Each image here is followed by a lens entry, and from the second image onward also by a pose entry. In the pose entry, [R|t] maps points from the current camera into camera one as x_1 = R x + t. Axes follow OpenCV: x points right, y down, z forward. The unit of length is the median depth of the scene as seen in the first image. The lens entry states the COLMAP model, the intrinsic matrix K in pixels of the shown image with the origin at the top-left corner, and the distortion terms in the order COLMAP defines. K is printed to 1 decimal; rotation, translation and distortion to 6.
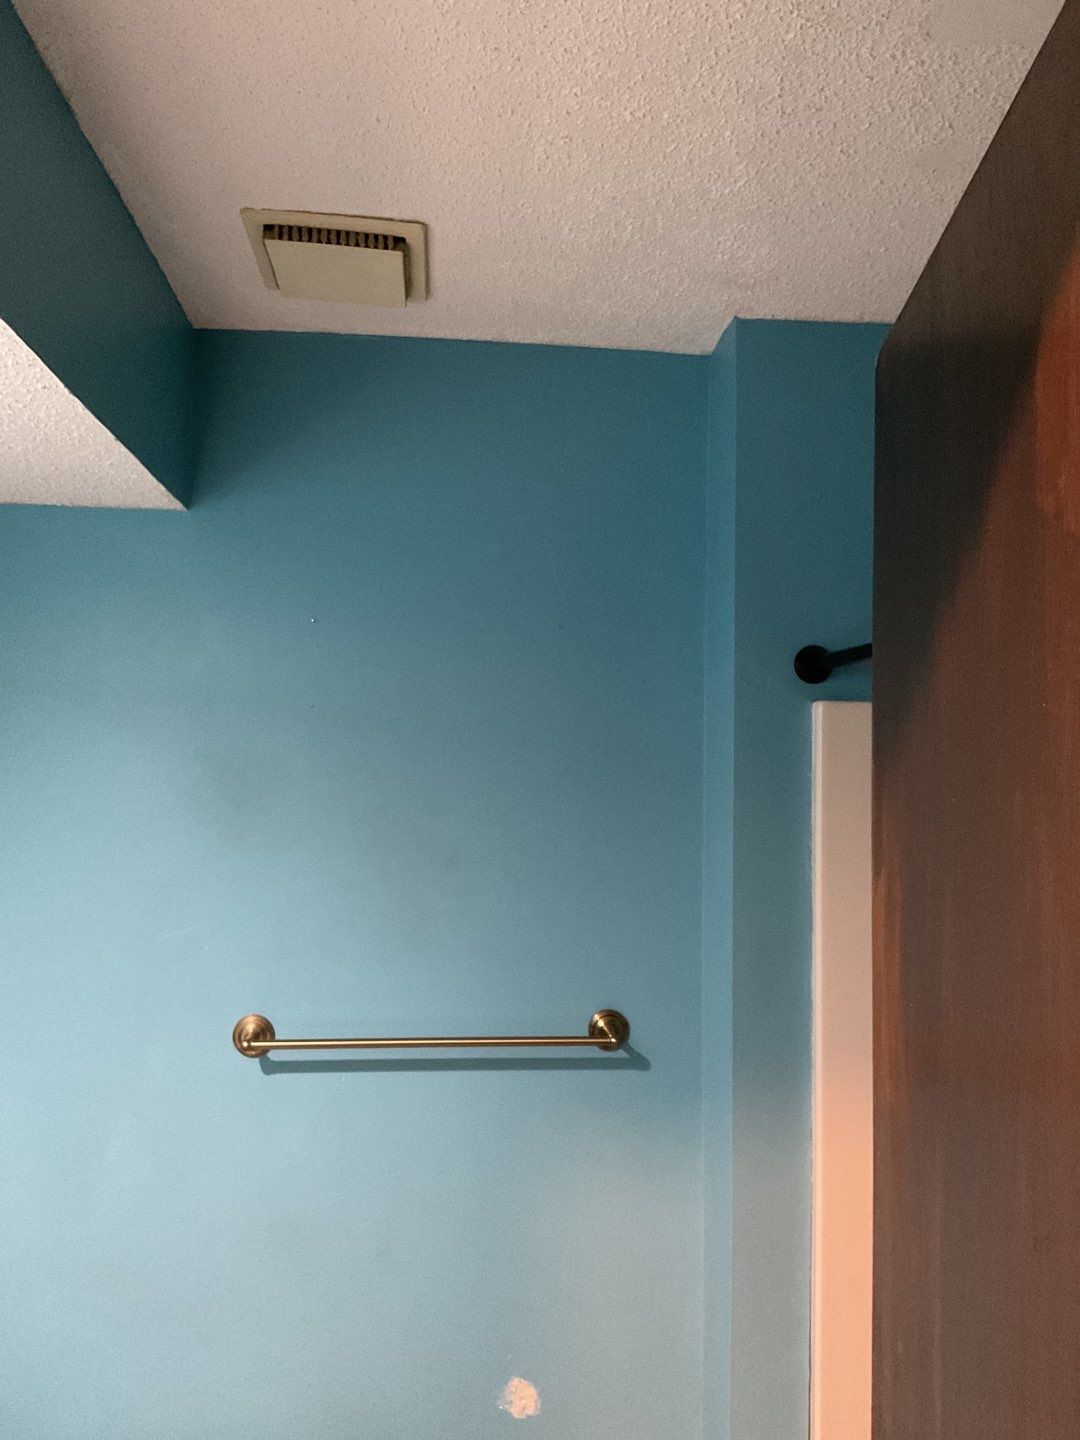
lens RADIAL K [[1179.7, 0, 542.9], [0, 1179.7, 721.2], [0, 0, 1]] dist [0.049342, -0.087971]
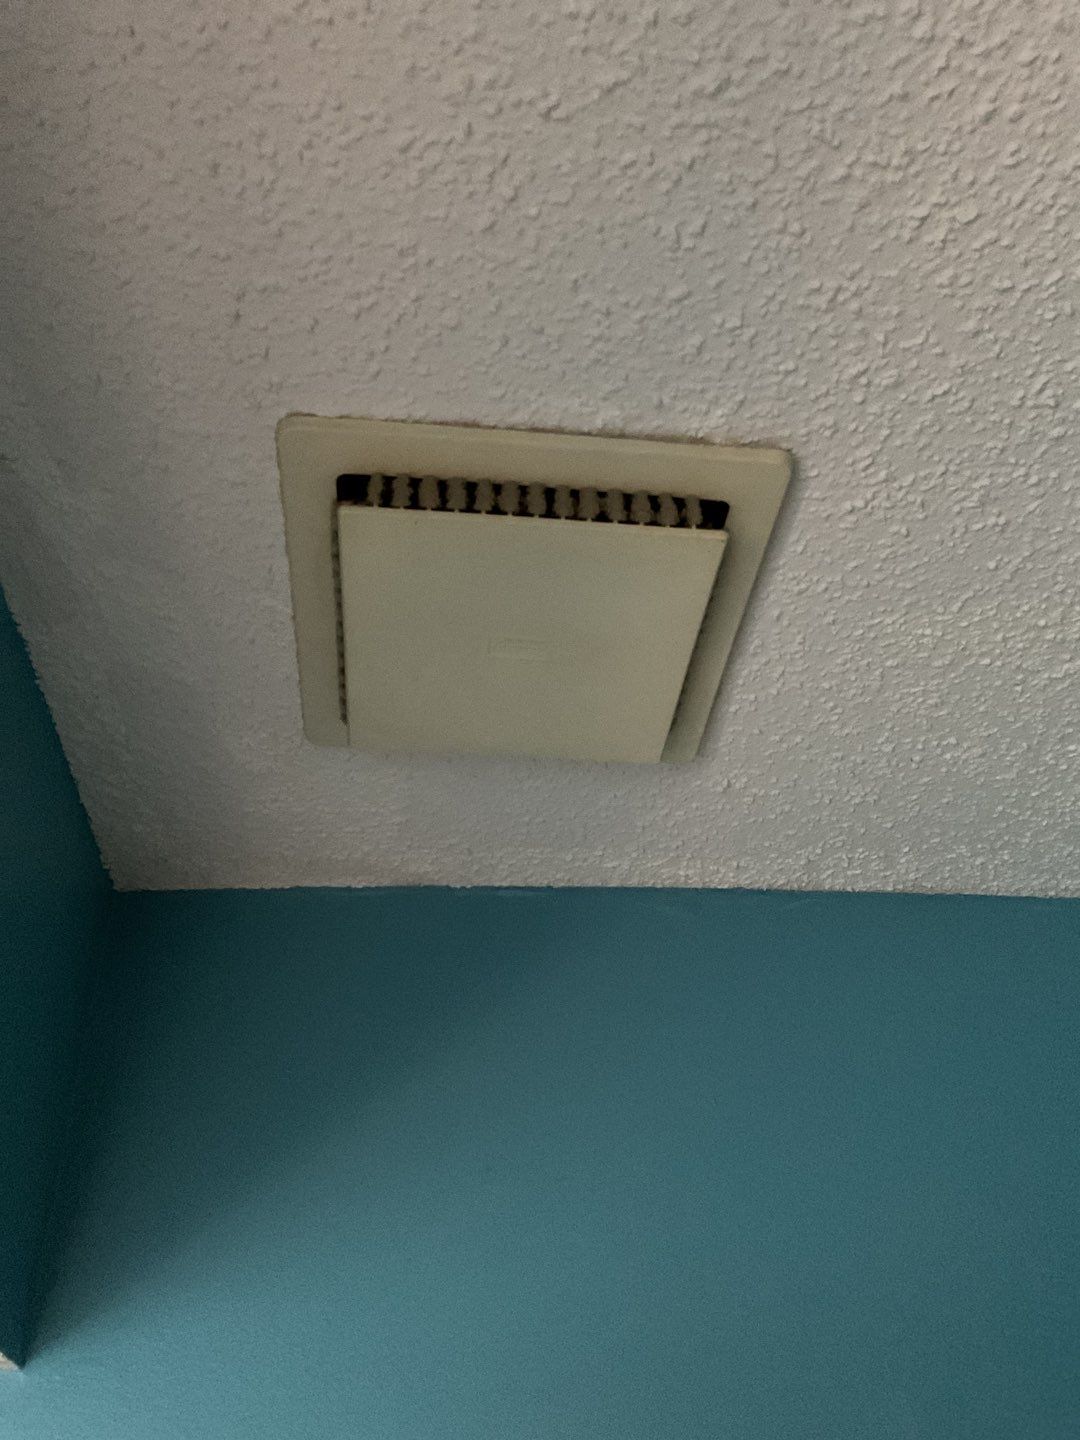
lens RADIAL K [[1179.7, 0, 541.6], [0, 1179.7, 719.9], [0, 0, 1]] dist [0.049342, -0.087971]
pose [[0.998023, -0.041226, 0.047449, -0.190449], [0.061144, 0.811760, -0.580782, -0.147257], [-0.014574, 0.582535, 0.812675, 0.737640]]
